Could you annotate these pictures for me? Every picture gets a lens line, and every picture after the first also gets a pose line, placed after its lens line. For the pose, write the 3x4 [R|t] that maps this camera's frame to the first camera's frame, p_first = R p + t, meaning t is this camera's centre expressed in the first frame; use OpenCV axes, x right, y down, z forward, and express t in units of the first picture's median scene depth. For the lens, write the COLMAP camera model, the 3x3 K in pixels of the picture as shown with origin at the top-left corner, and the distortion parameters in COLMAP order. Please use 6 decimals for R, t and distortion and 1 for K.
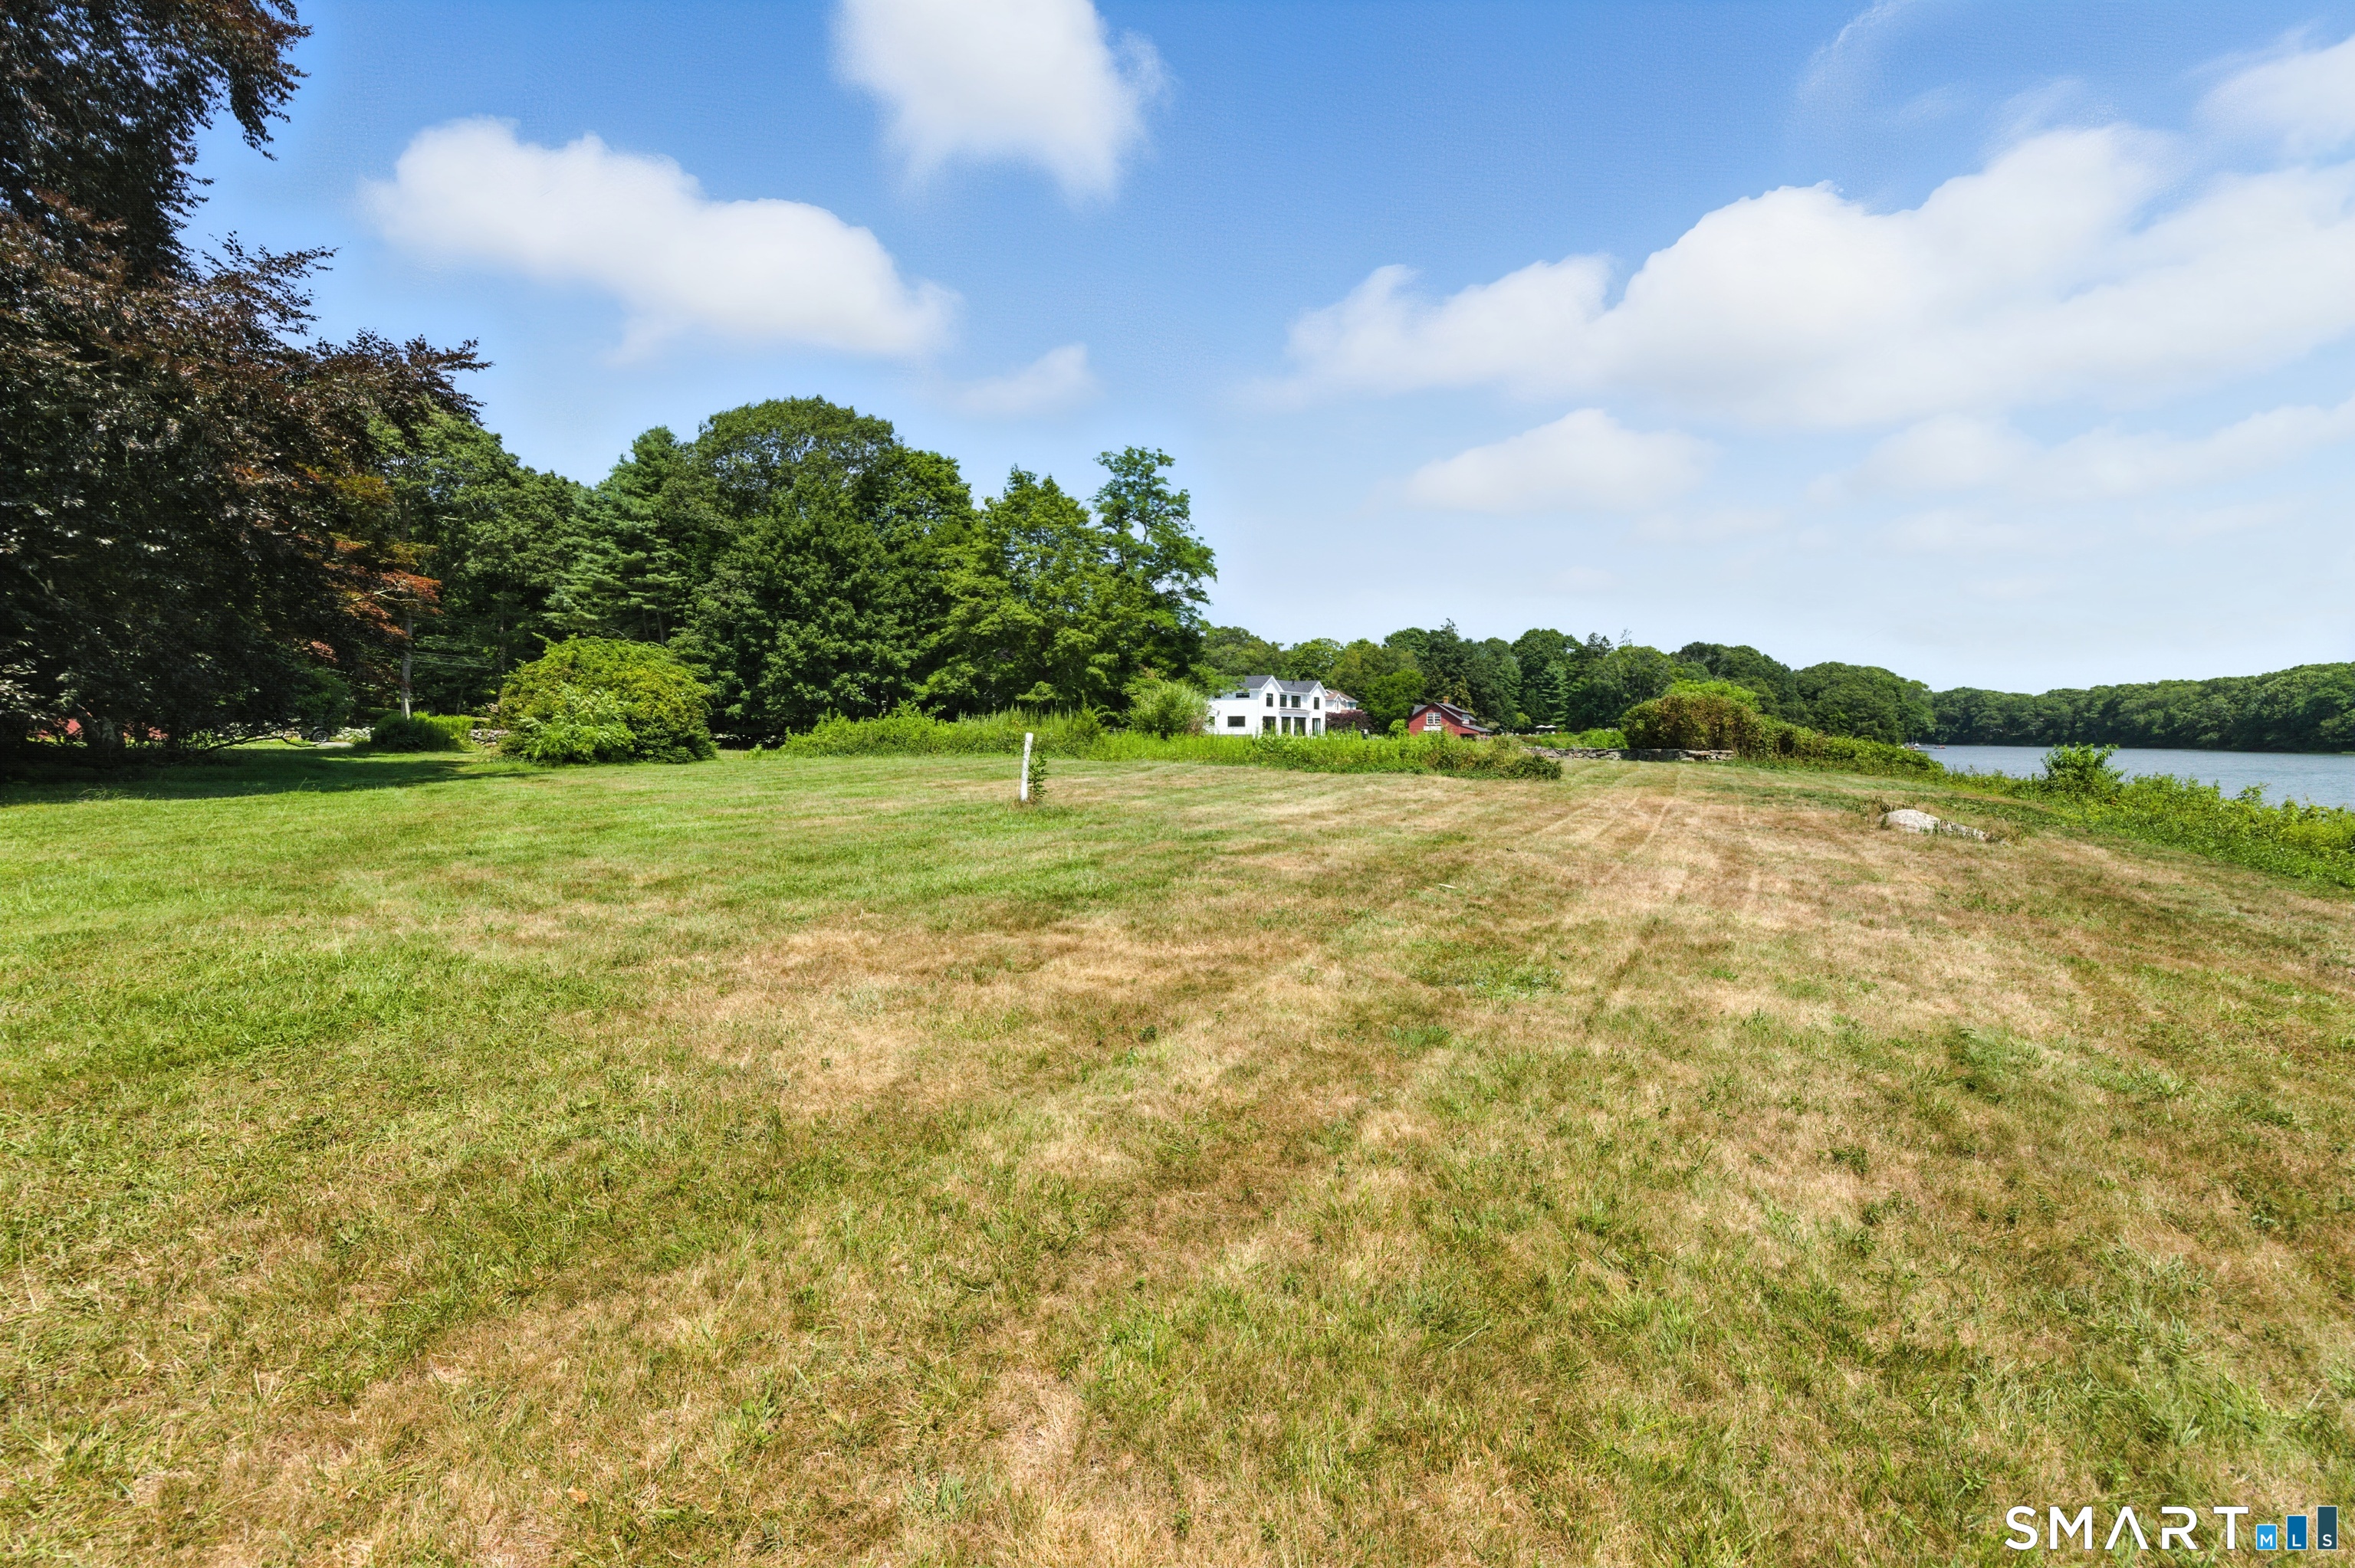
lens RADIAL K [[985.2, 0, 1159.6], [0, 985.2, 765.9], [0, 0, 1]] dist [0.008062, -0.002059]
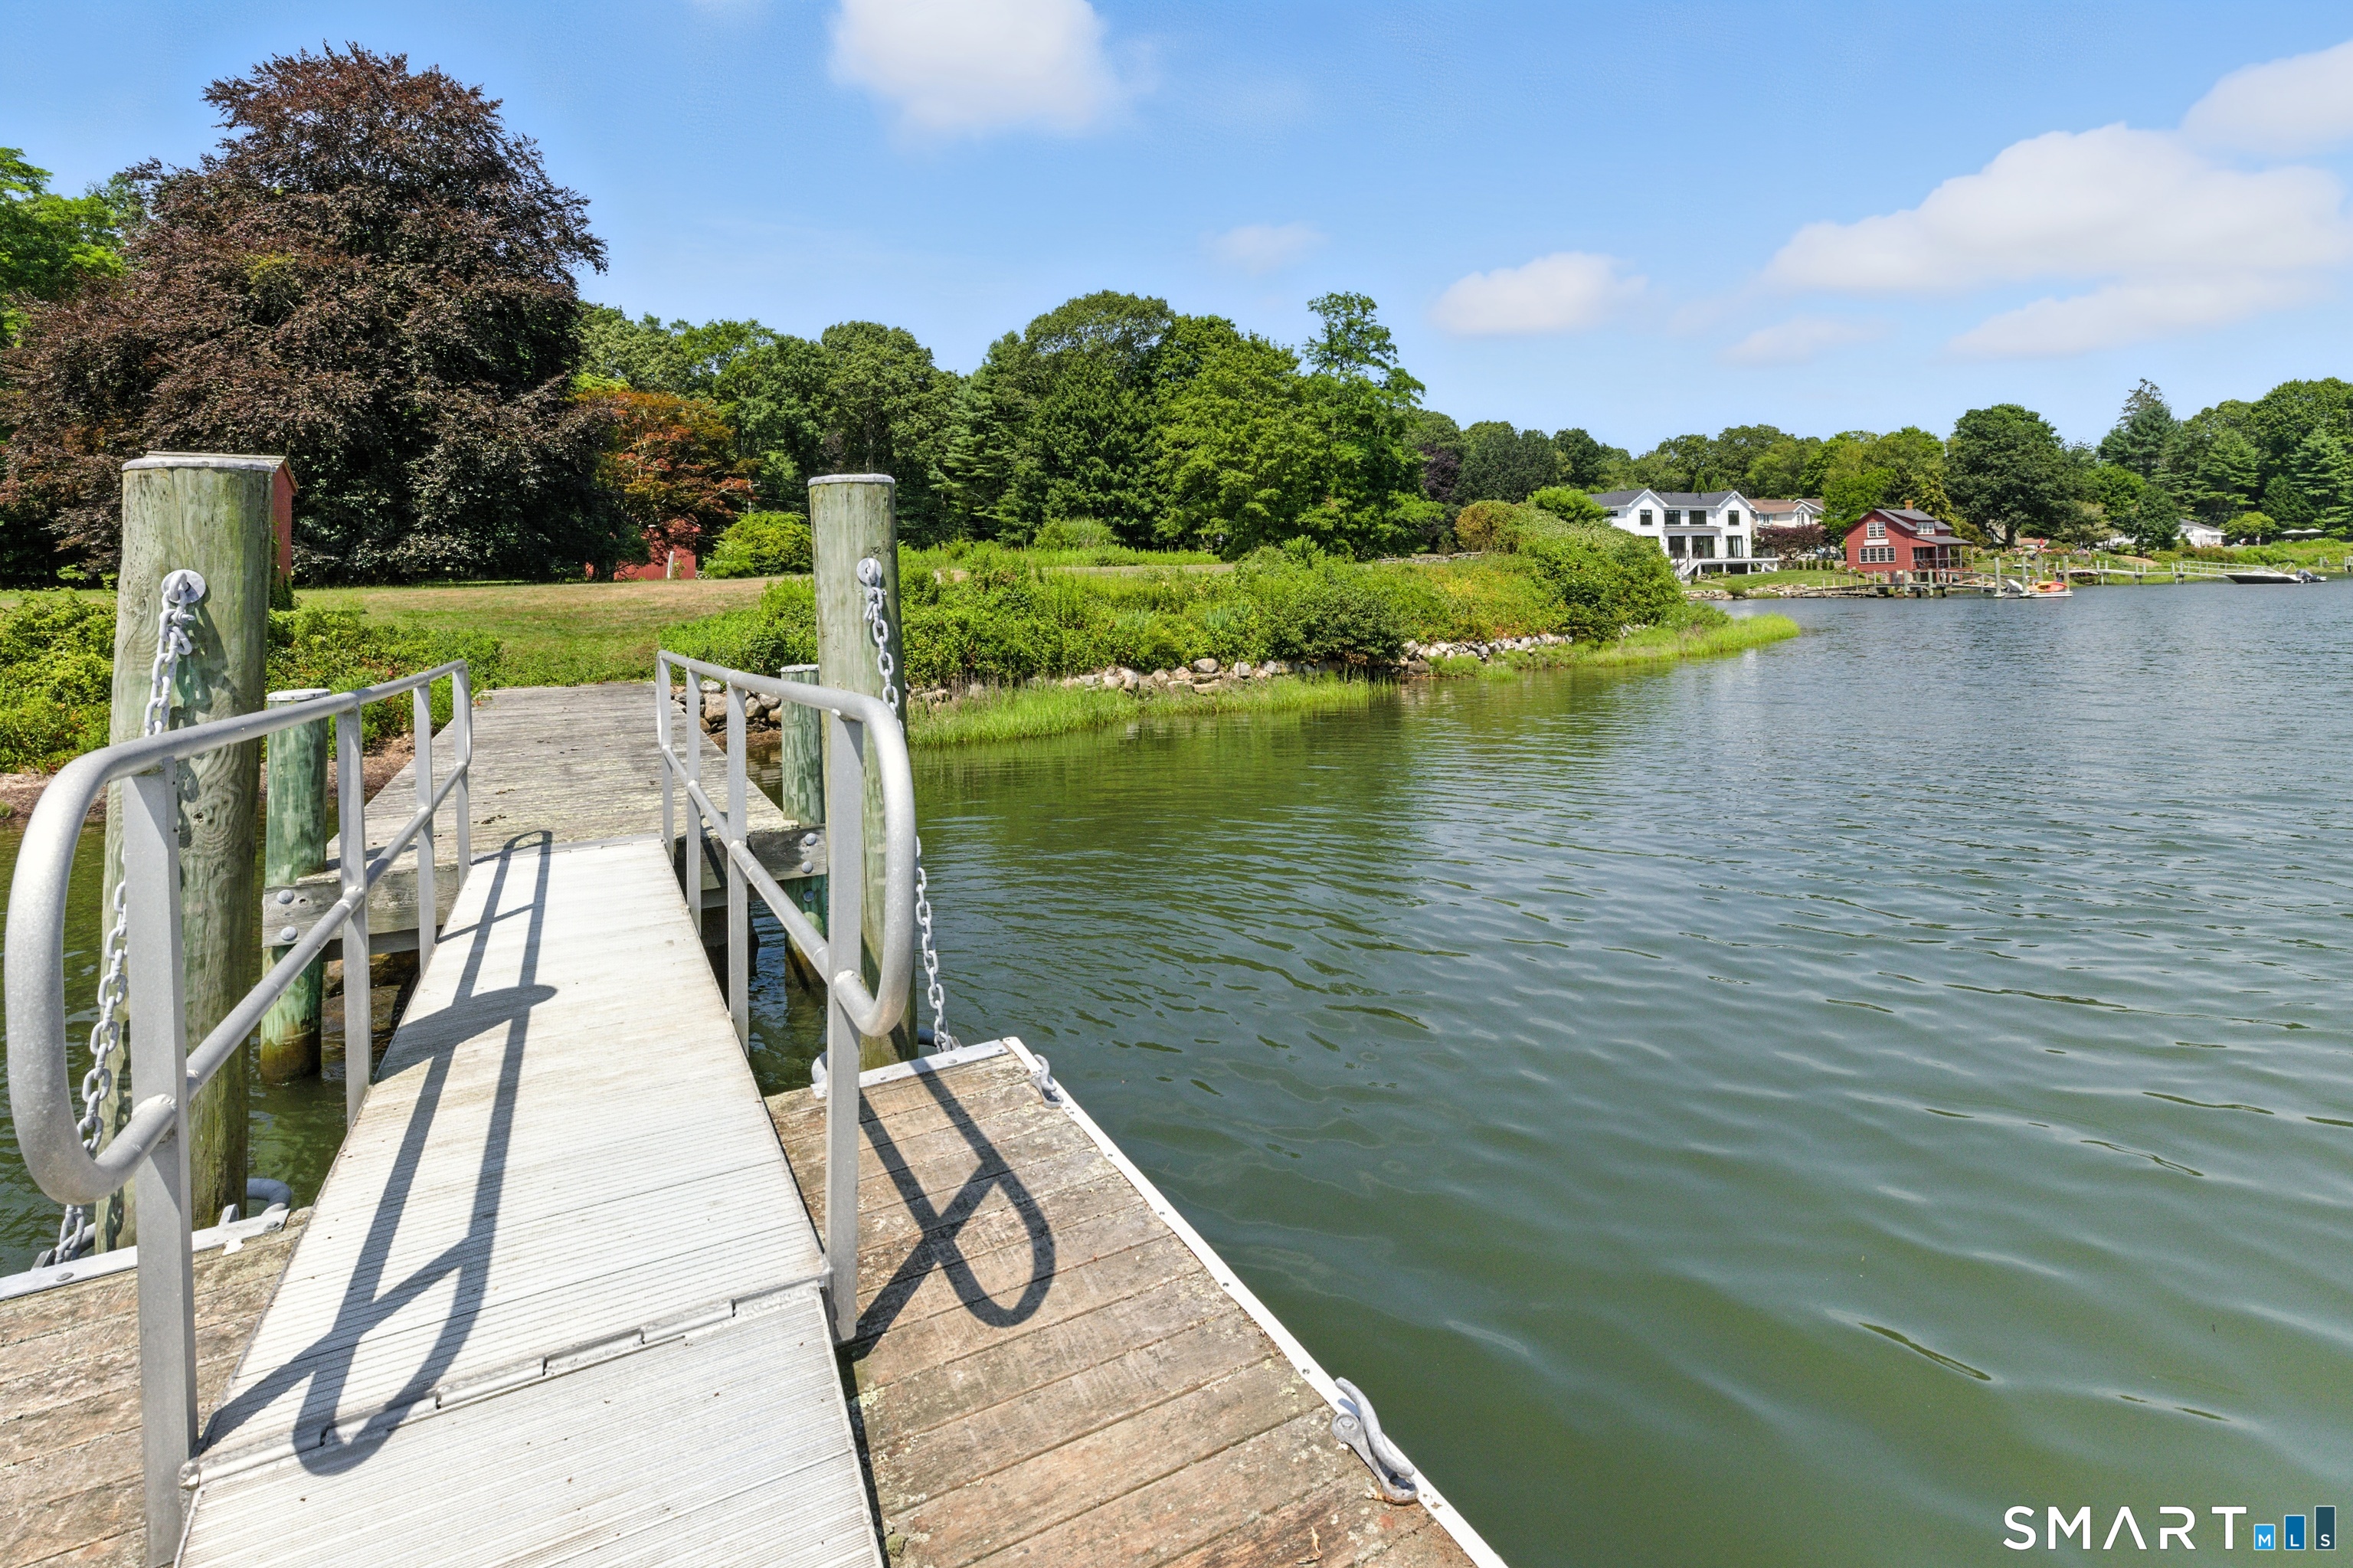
lens RADIAL K [[1113.4, 0, 1115.0], [0, 1113.4, 563.3], [0, 0, 1]] dist [0.004558, -0.002543]
pose [[0.843743, -0.038815, -0.535343, 0.393031], [0.012505, 0.998533, -0.052690, 0.029862], [0.536602, 0.037763, 0.842990, -0.123832]]
